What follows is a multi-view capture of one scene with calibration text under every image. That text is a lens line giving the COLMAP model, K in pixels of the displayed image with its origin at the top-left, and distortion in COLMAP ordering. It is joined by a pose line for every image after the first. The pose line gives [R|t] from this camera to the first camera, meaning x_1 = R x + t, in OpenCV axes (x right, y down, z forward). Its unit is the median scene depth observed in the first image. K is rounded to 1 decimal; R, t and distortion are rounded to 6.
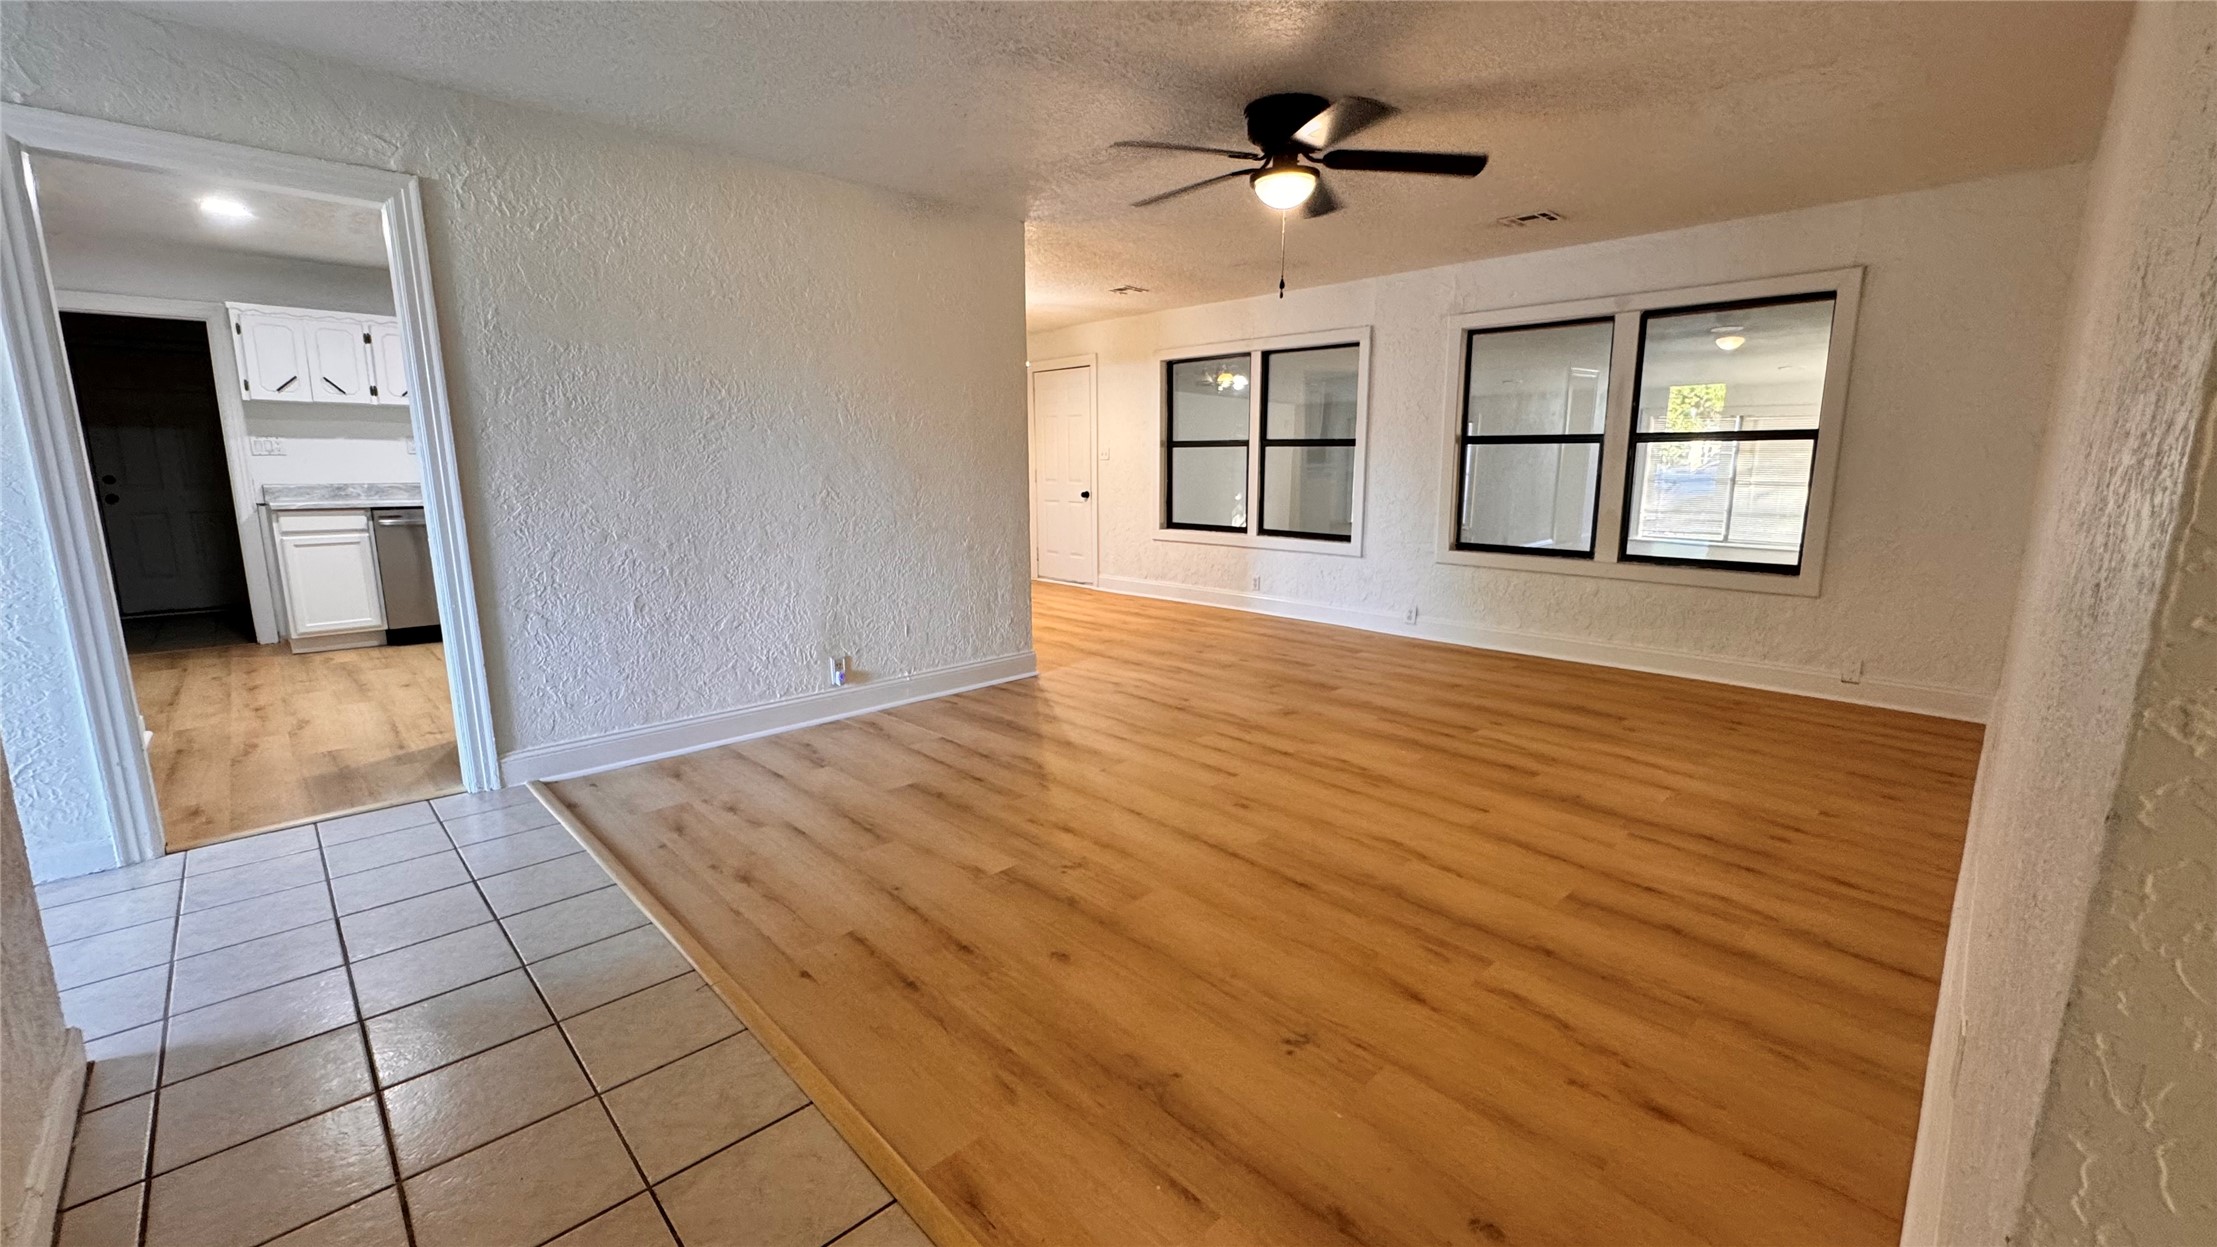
lens RADIAL K [[885.0, 0, 1108.5], [0, 885.0, 623.5], [0, 0, 1]] dist [-0.004774, -0.000375]
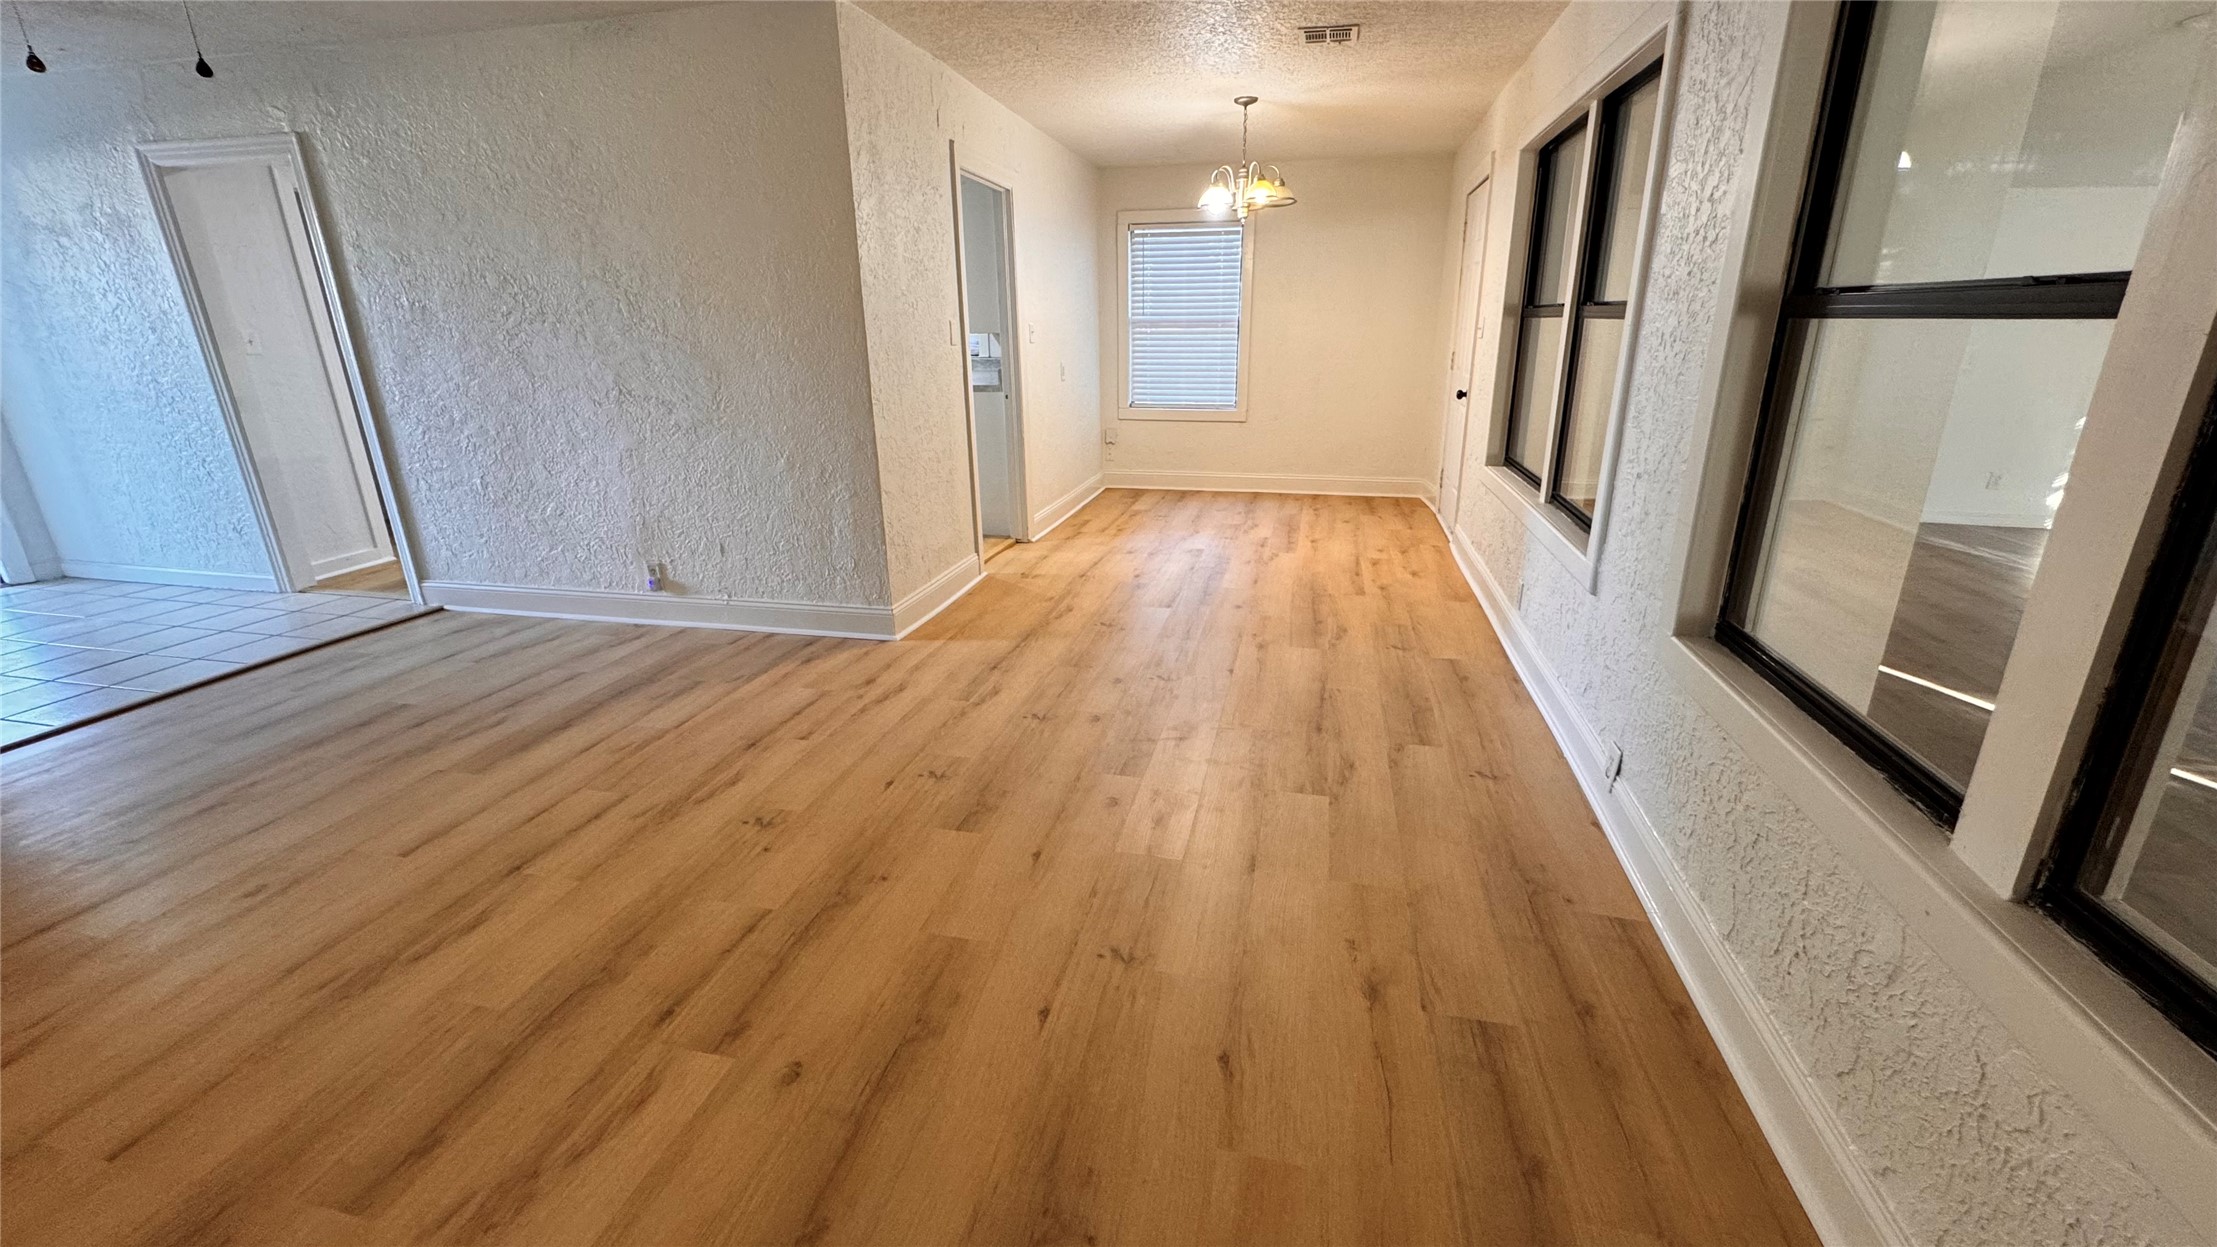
lens RADIAL K [[885.0, 0, 1108.5], [0, 885.0, 623.5], [0, 0, 1]] dist [-0.004774, -0.000375]
pose [[0.540546, 0.267239, -0.797743, 0.833724], [-0.141757, 0.963584, 0.226741, -0.207626], [0.829286, -0.009478, 0.558745, 0.958637]]
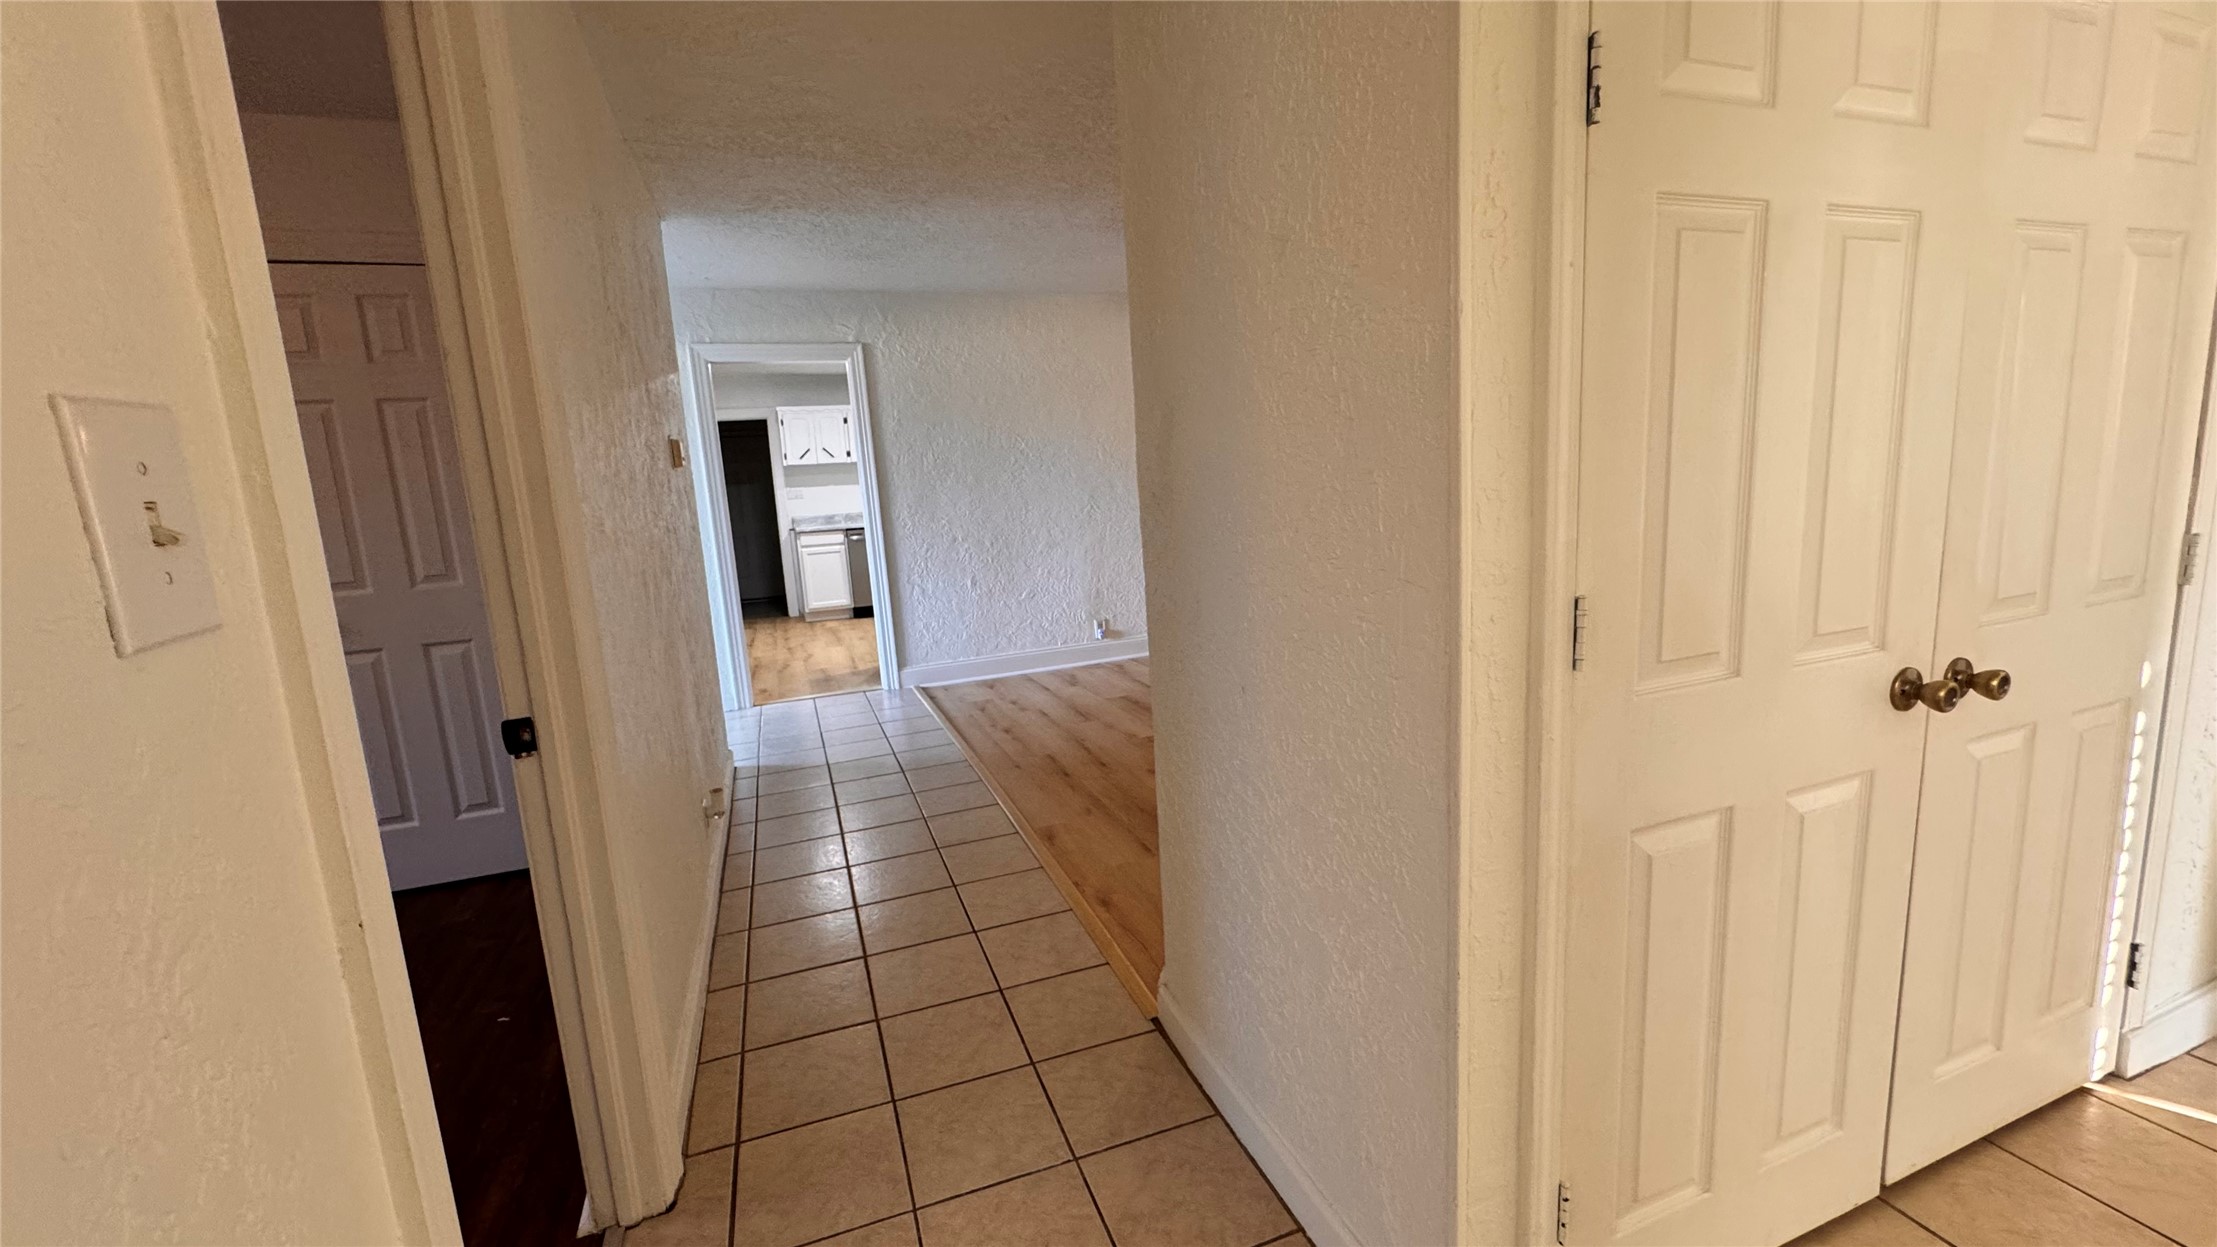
lens RADIAL K [[885.0, 0, 1108.5], [0, 885.0, 623.5], [0, 0, 1]] dist [-0.004774, -0.000375]
pose [[0.913725, 0.005898, -0.406291, 0.322490], [-0.008682, 0.999950, -0.005010, 0.056693], [0.406241, 0.008105, 0.913730, -0.344709]]
